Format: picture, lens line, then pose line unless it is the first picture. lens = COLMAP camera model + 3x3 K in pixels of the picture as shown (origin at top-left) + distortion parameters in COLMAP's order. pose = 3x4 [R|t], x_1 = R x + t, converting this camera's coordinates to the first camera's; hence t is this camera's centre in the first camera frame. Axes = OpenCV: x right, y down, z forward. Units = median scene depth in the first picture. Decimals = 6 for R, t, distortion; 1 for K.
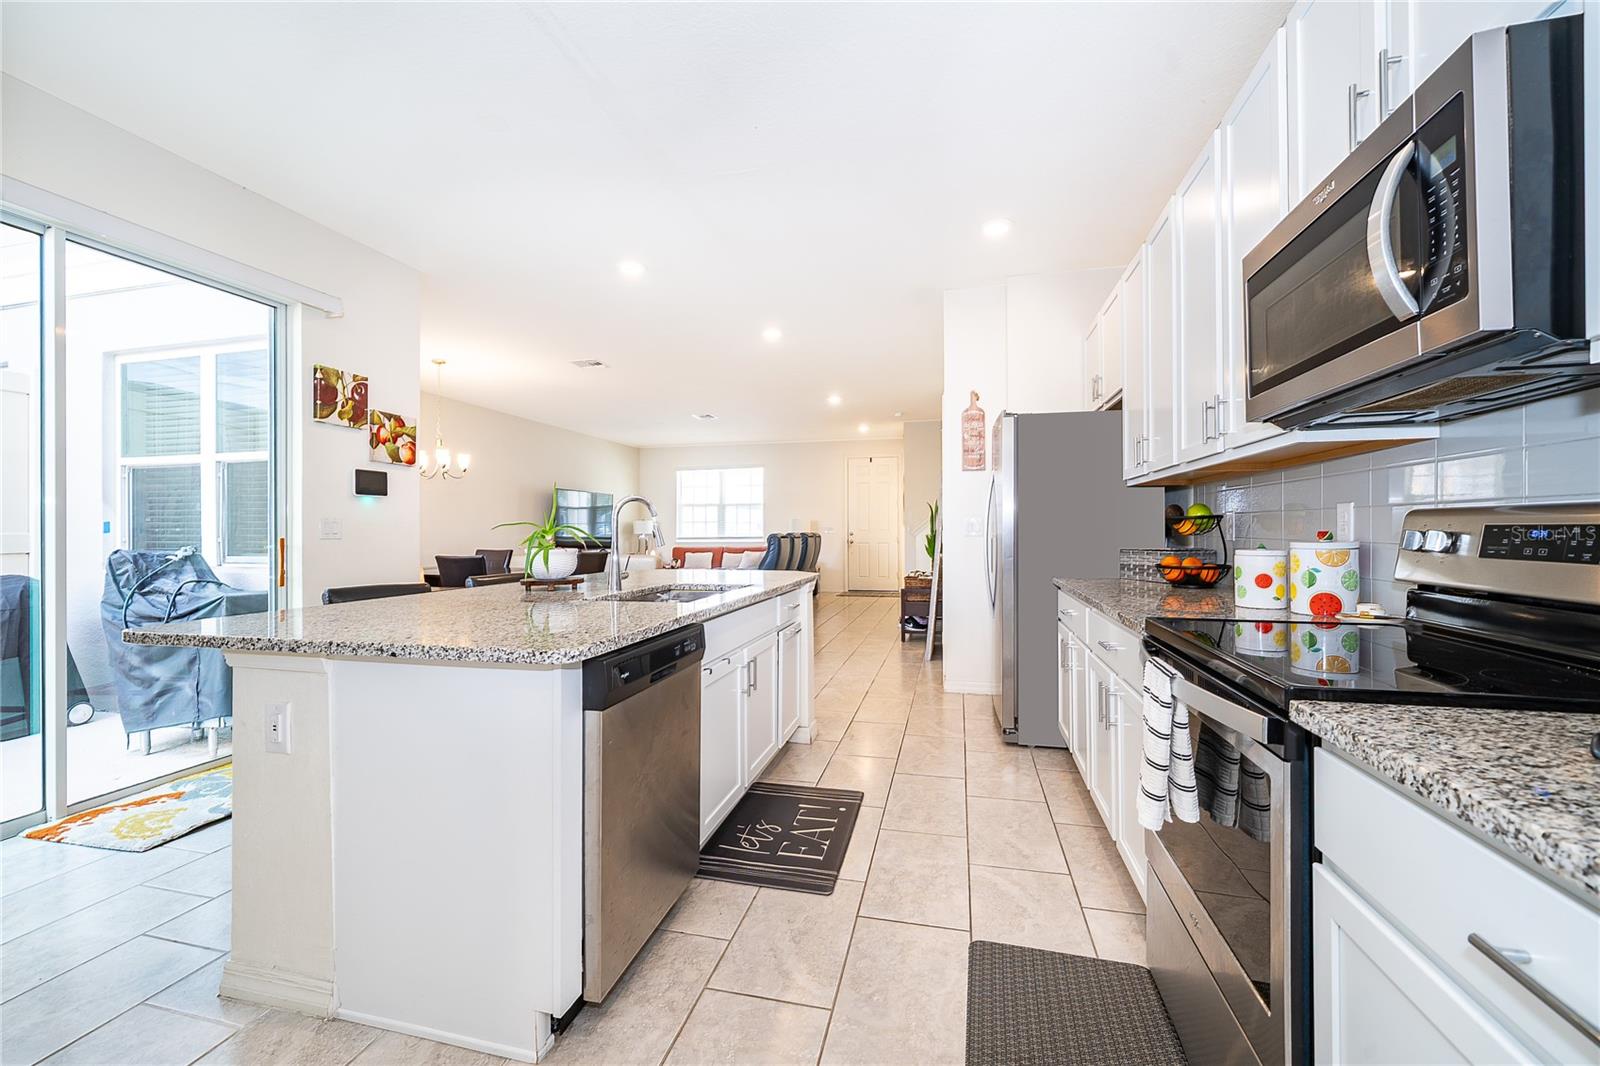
lens RADIAL K [[648.3, 0, 794.8], [0, 648.3, 522.7], [0, 0, 1]] dist [-0.003246, -0.000258]
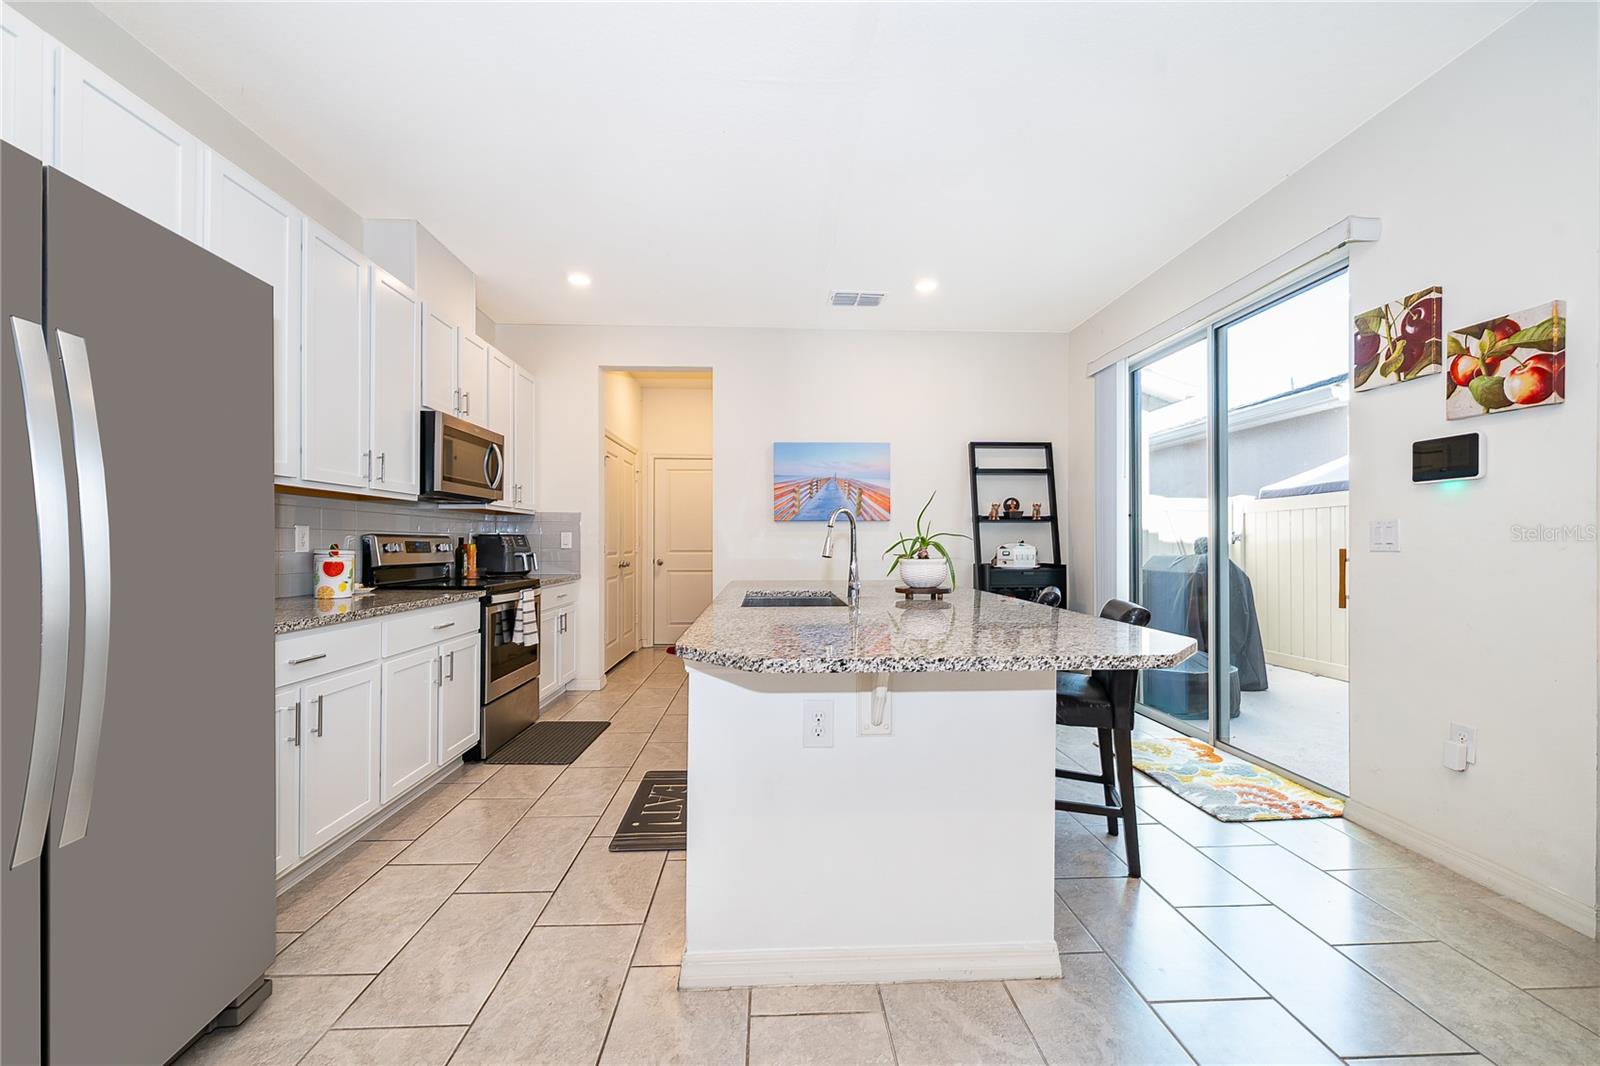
lens RADIAL K [[636.8, 0, 800.6], [0, 636.8, 541.6], [0, 0, 1]] dist [-0.001391, -0.000656]
pose [[-0.956583, 0.003051, -0.291445, 0.083474], [0.007304, 0.999882, -0.013505, 0.018870], [0.291369, -0.015048, -0.956492, 1.447238]]
